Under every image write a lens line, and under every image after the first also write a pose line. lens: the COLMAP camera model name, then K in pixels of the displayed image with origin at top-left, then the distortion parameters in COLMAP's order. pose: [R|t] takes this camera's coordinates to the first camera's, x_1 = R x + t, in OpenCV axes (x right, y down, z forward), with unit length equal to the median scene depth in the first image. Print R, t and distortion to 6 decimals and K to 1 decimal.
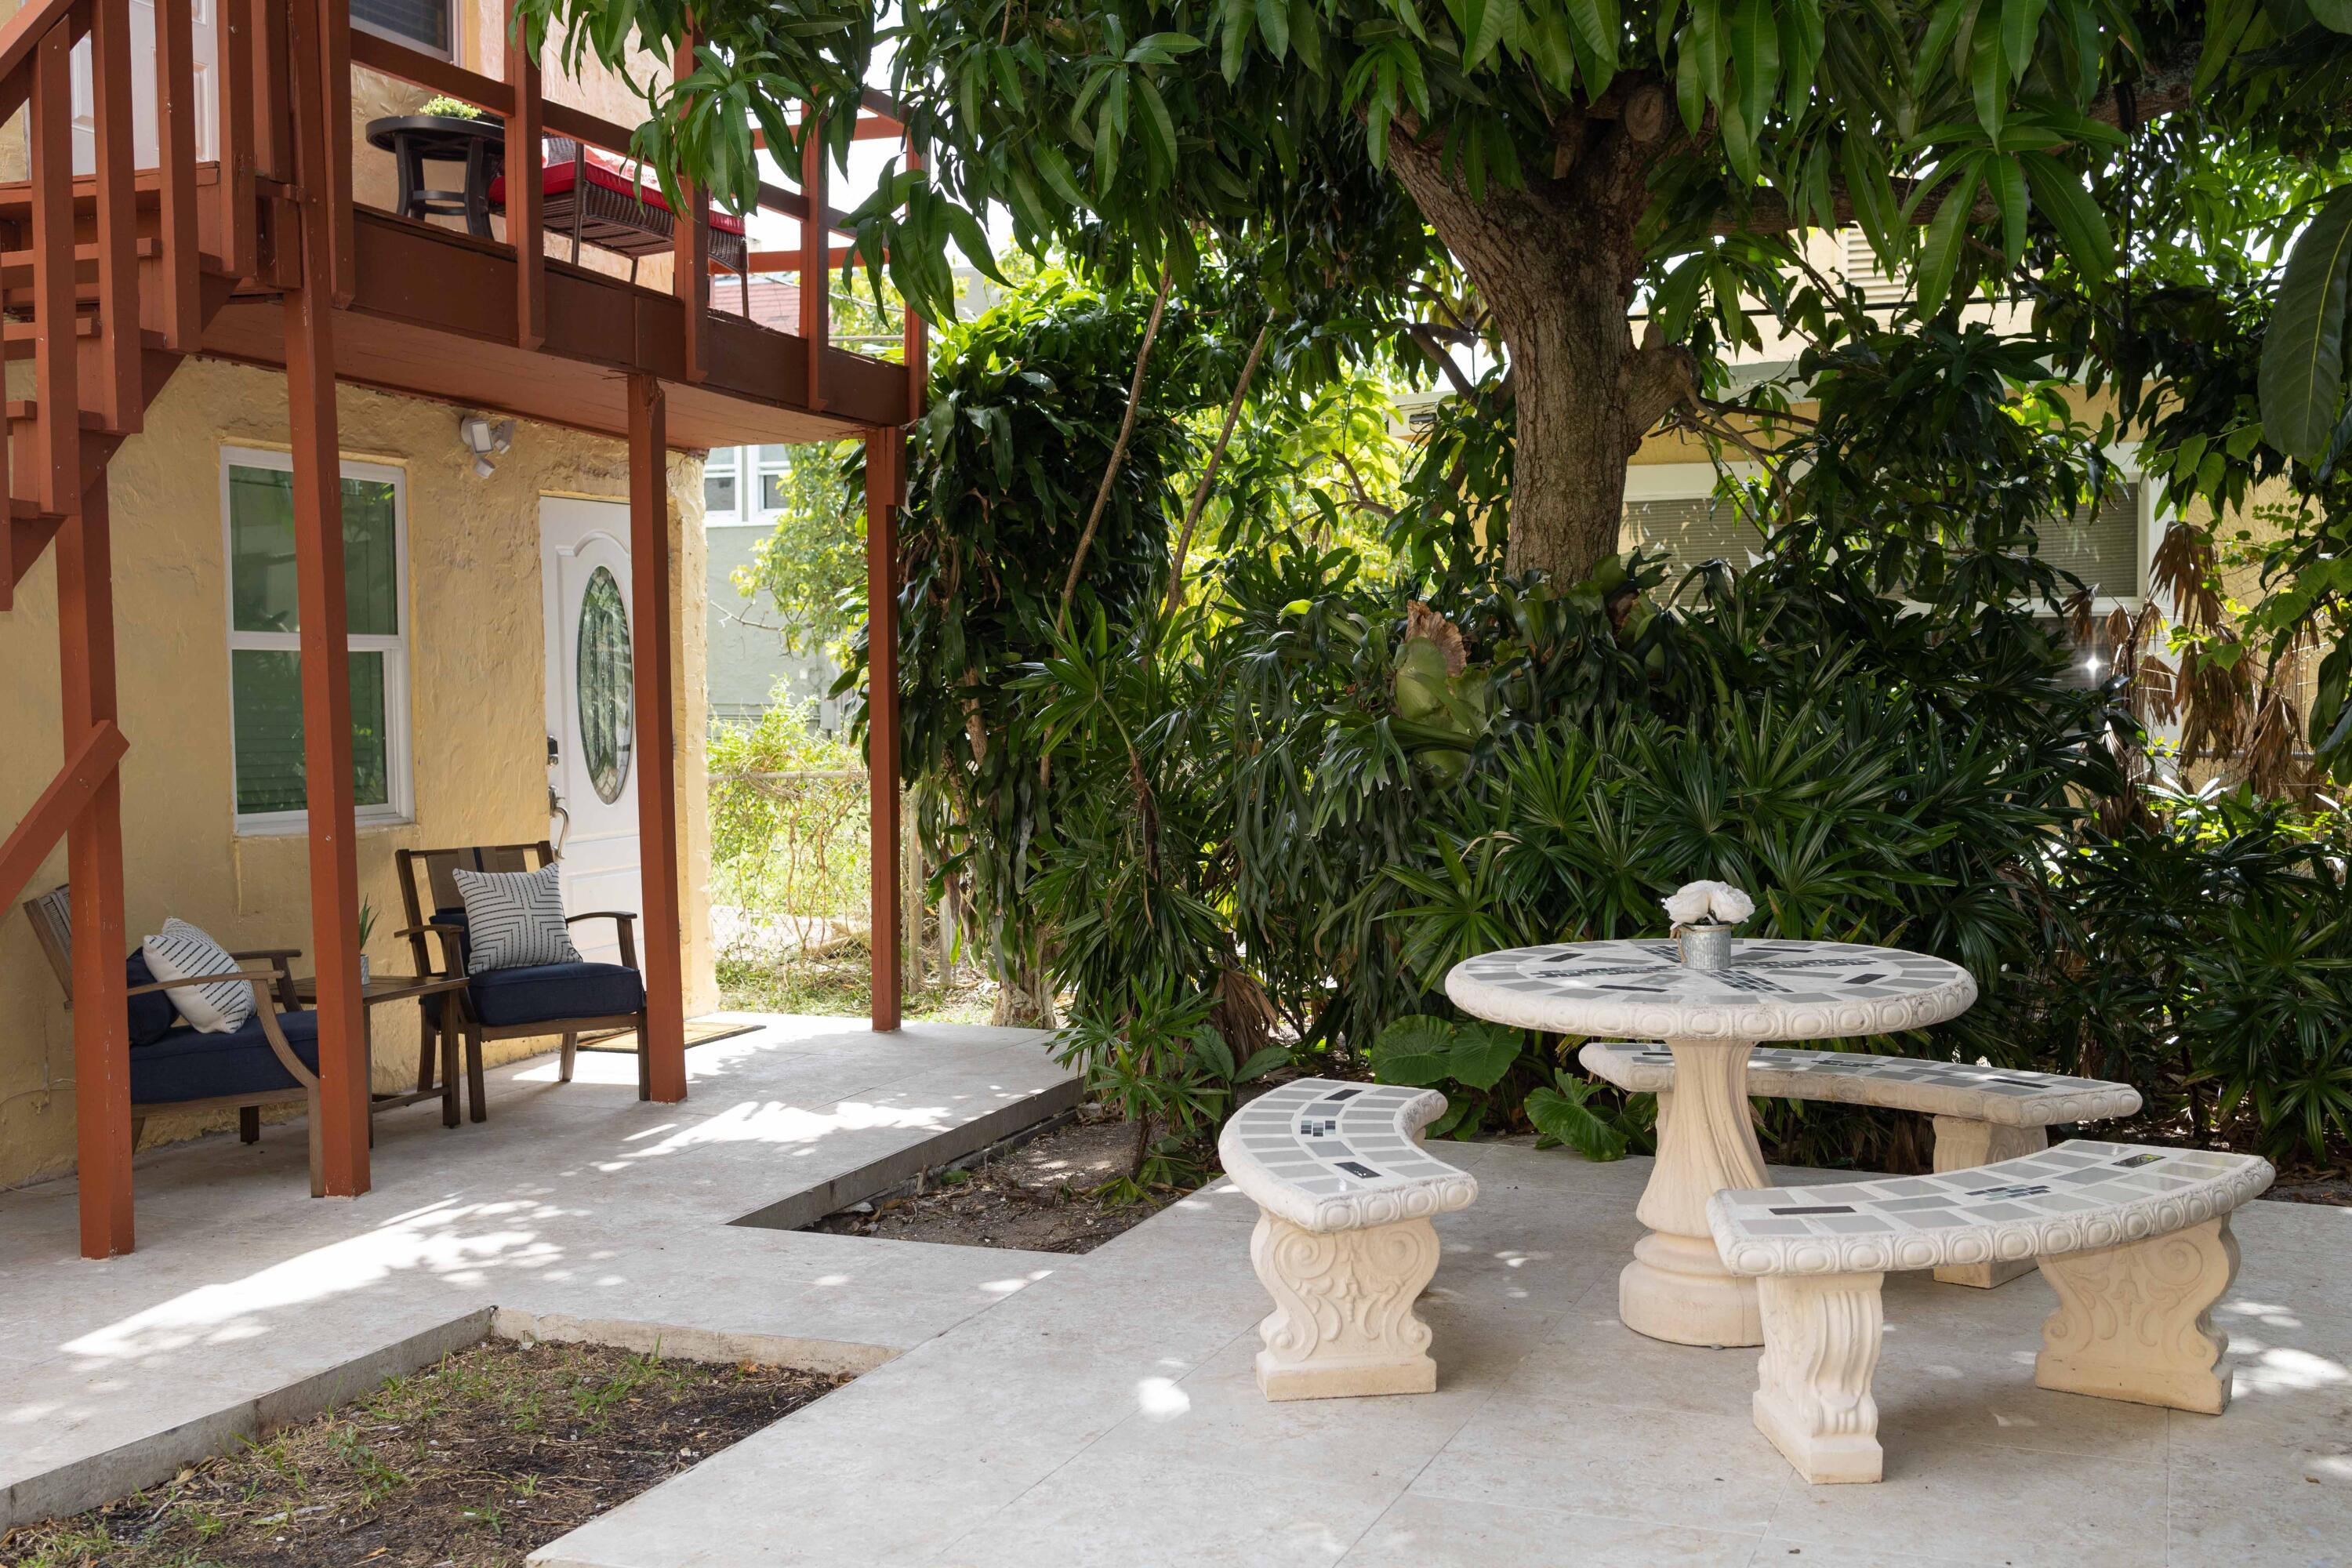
lens RADIAL K [[2451.2, 0, 1176.0], [0, 2451.2, 784.0], [0, 0, 1]] dist [0.025806, -0.001275]
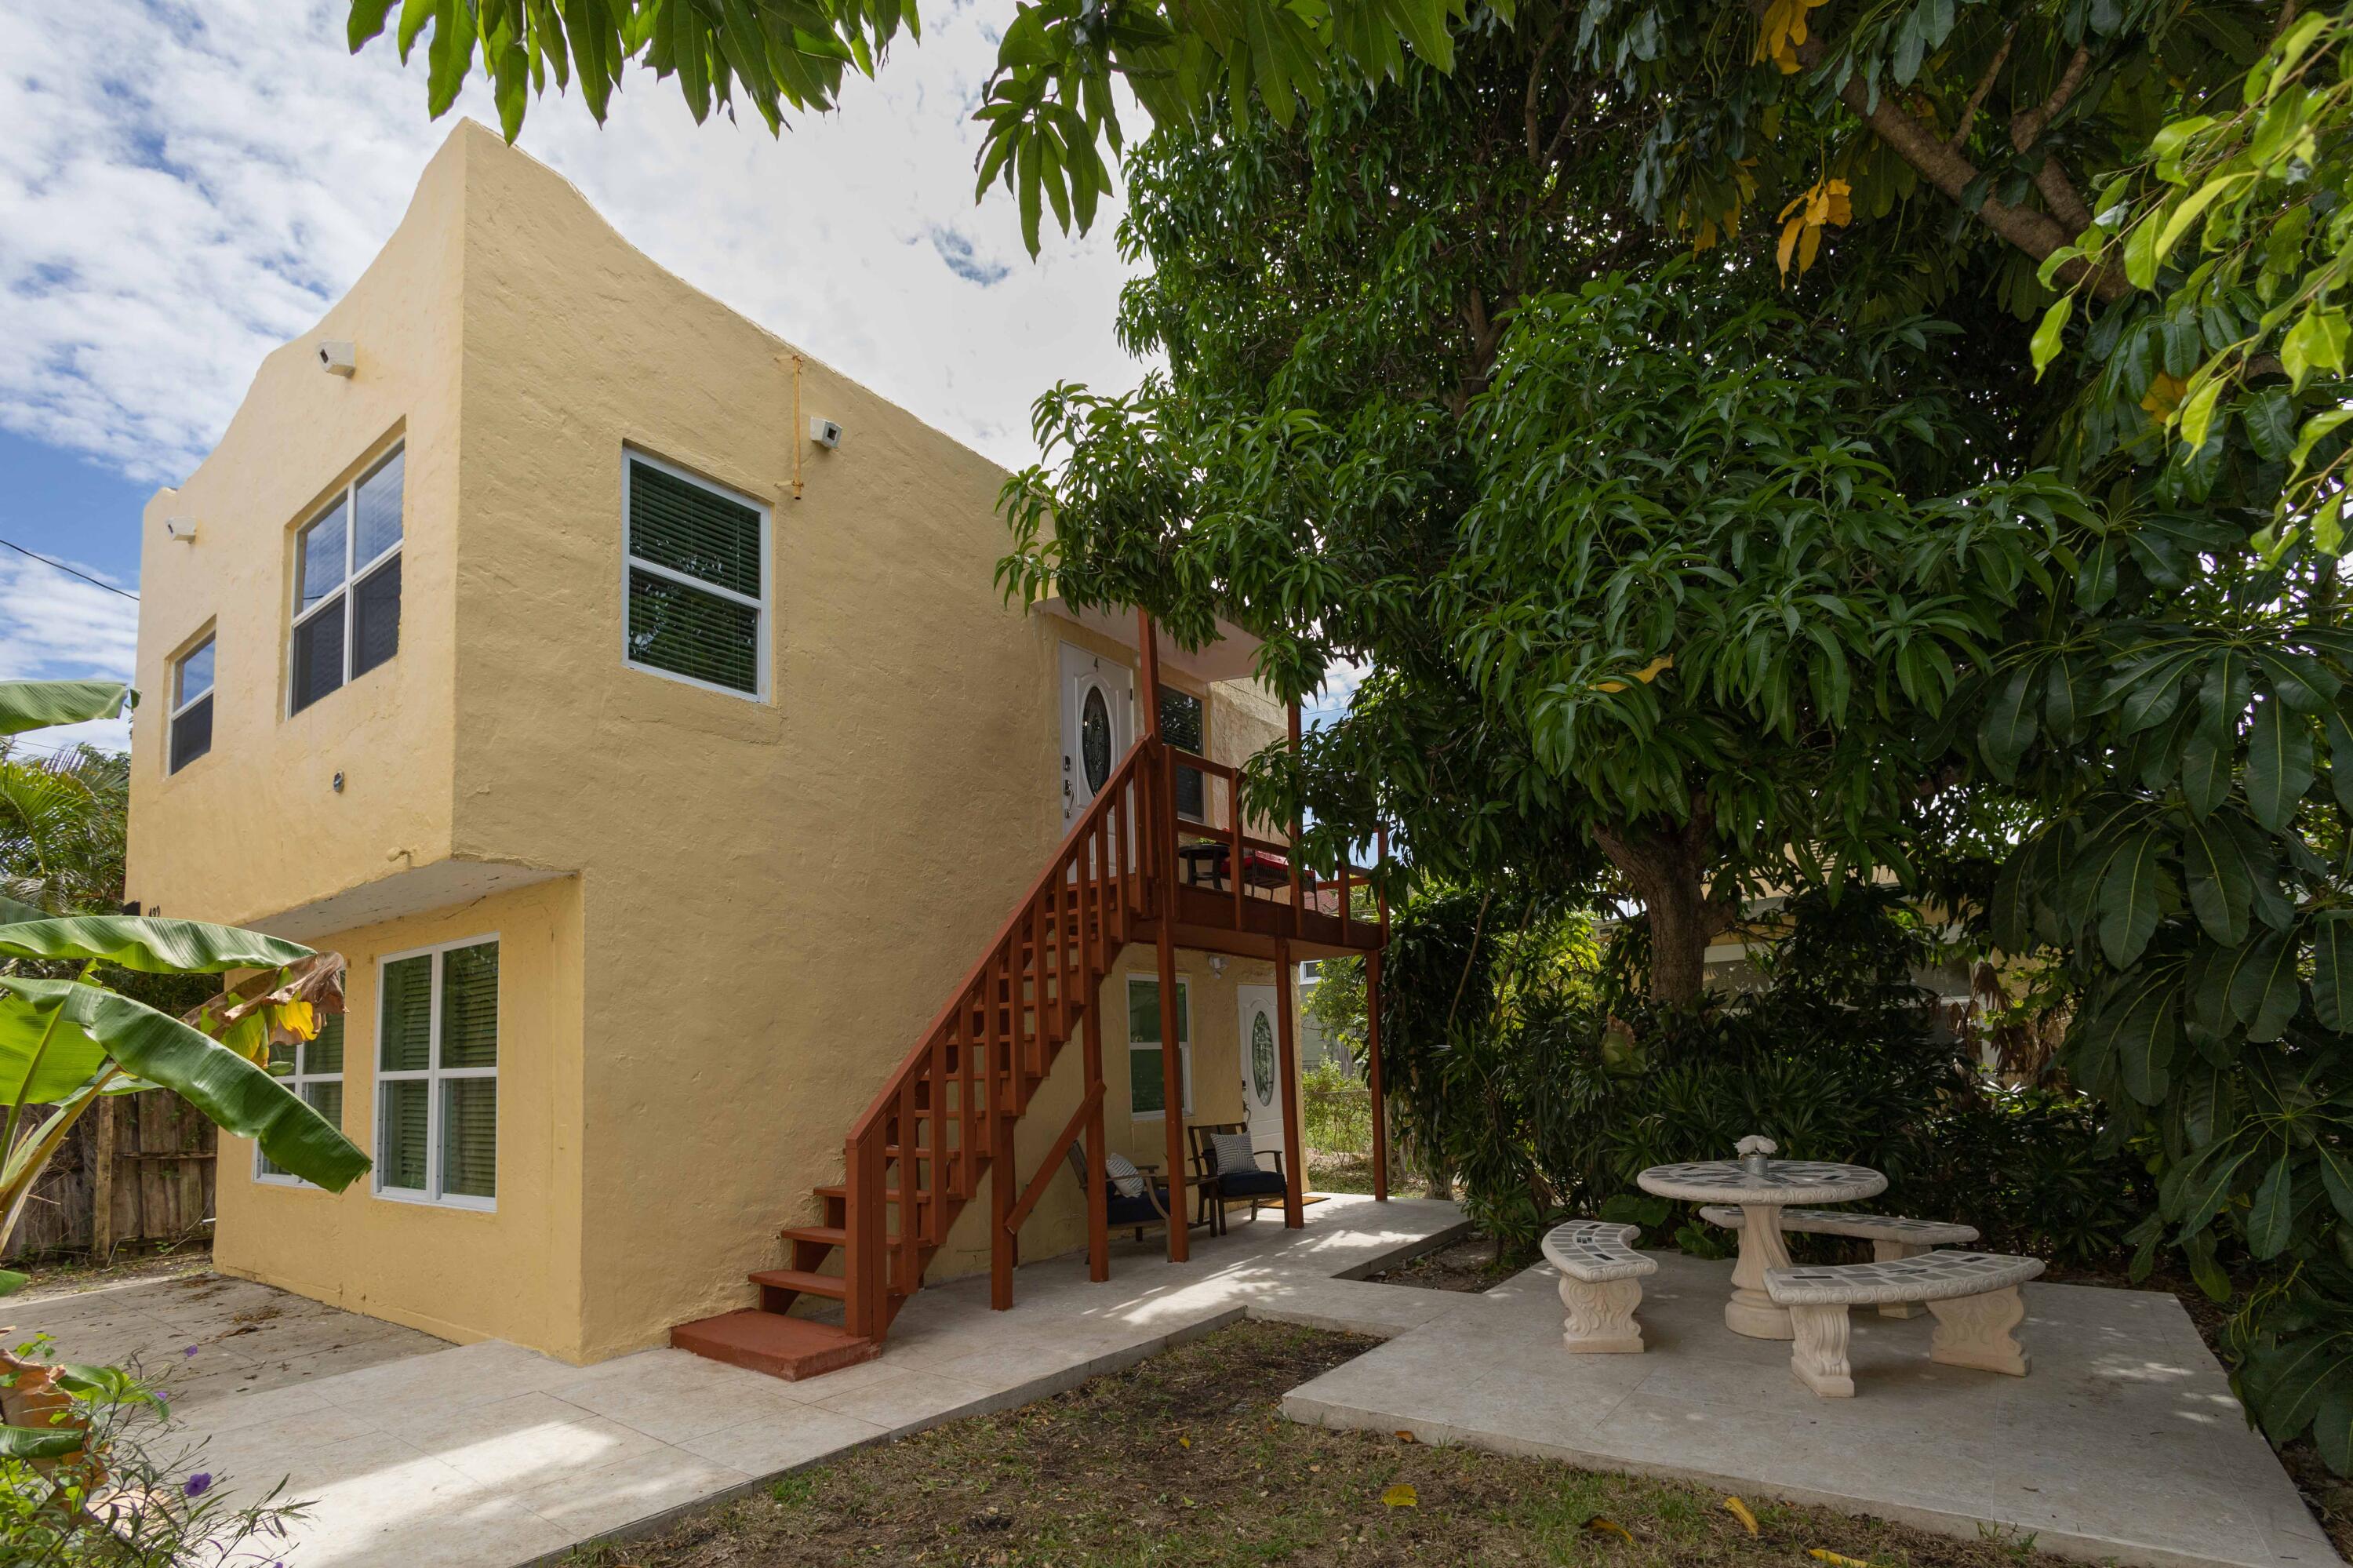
lens RADIAL K [[1117.7, 0, 1168.2], [0, 1117.7, 974.7], [0, 0, 1]] dist [-0.004400, -0.000246]
pose [[0.963421, -0.044688, -0.264239, -0.025560], [0.017019, 0.994211, -0.106087, -0.007015], [0.267450, 0.097709, 0.958605, -0.138934]]
